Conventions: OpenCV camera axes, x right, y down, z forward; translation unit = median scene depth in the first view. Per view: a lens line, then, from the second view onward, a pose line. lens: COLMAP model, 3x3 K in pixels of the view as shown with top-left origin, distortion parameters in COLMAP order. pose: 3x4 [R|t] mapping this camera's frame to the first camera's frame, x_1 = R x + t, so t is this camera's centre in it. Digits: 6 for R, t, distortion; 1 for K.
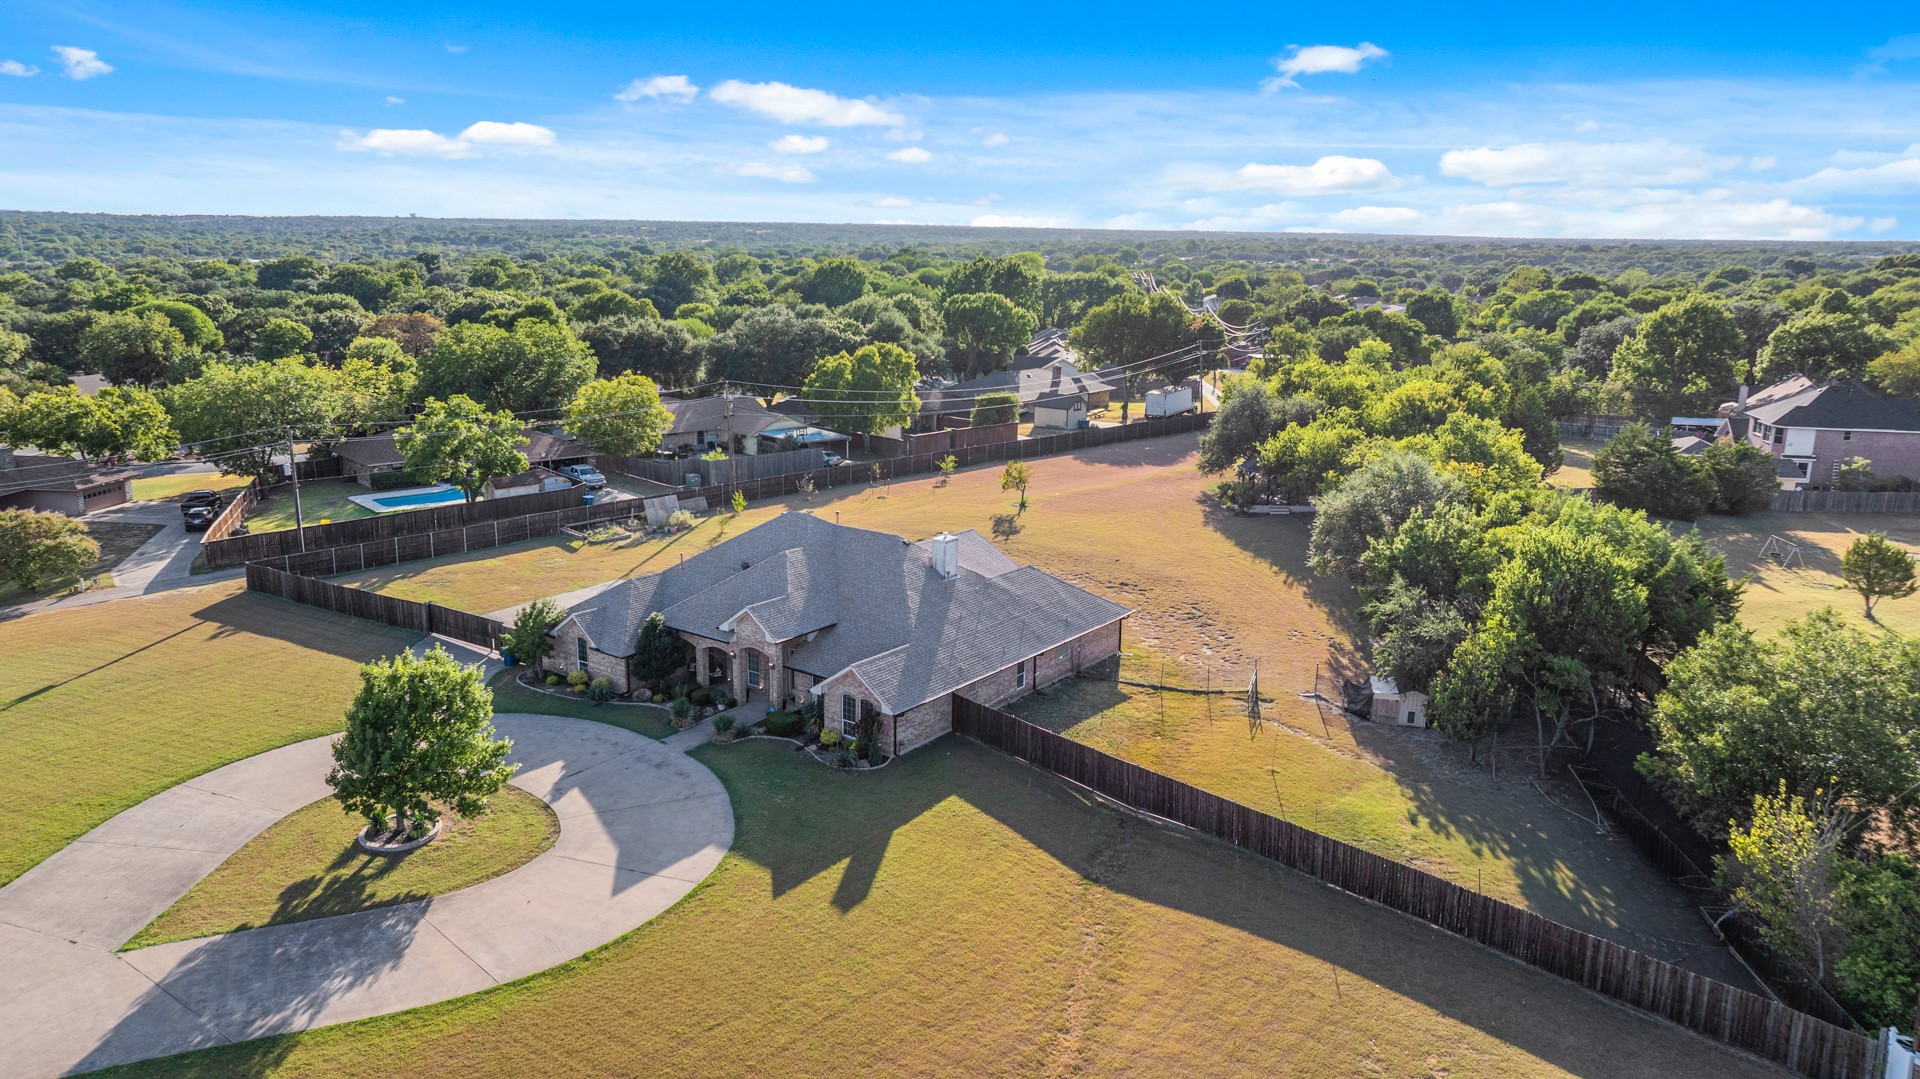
lens RADIAL K [[1425.9, 0, 960.0], [0, 1425.9, 539.5], [0, 0, 1]] dist [-0.020258, 0.000113]
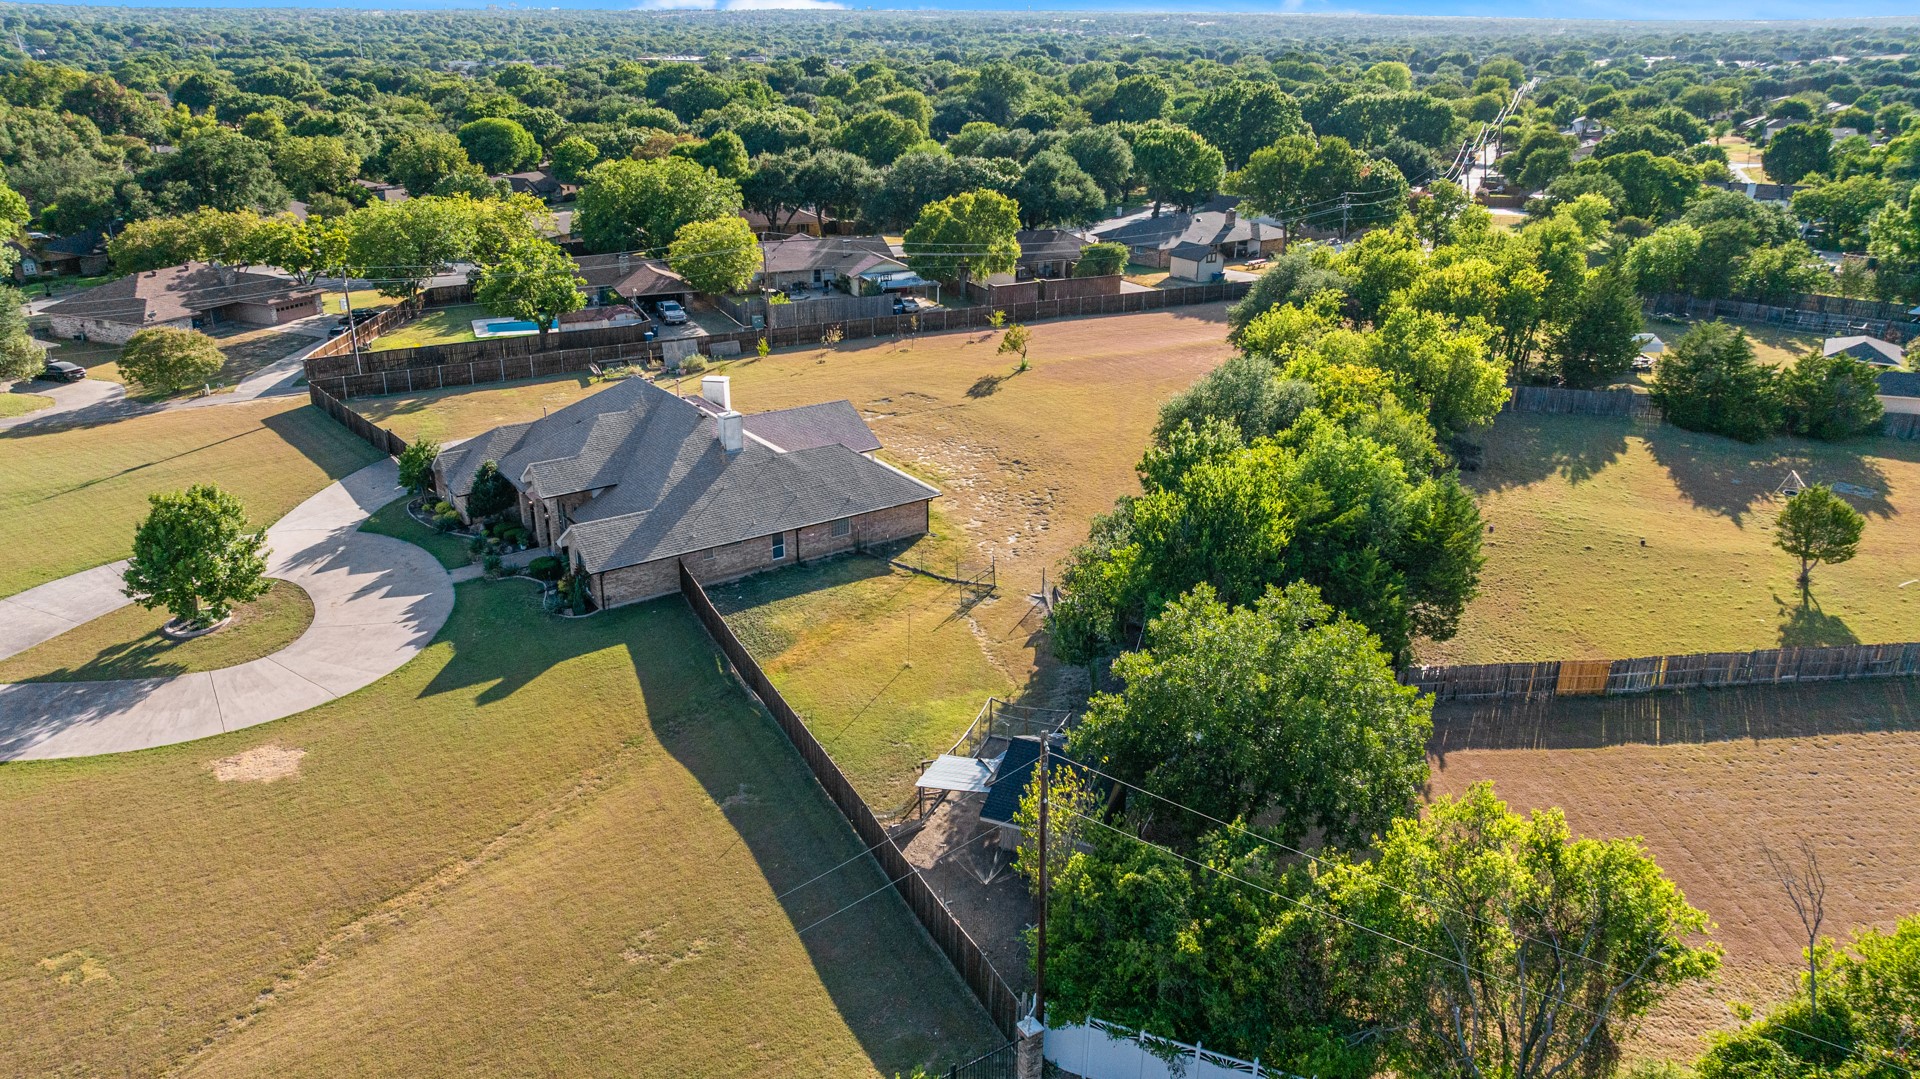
lens RADIAL K [[1425.9, 0, 960.0], [0, 1425.9, 539.5], [0, 0, 1]] dist [-0.020258, 0.000113]
pose [[0.942928, 0.109220, -0.314574, 0.504375], [-0.063532, 0.986334, 0.152019, -0.083535], [0.326879, -0.123357, 0.936981, 0.018894]]
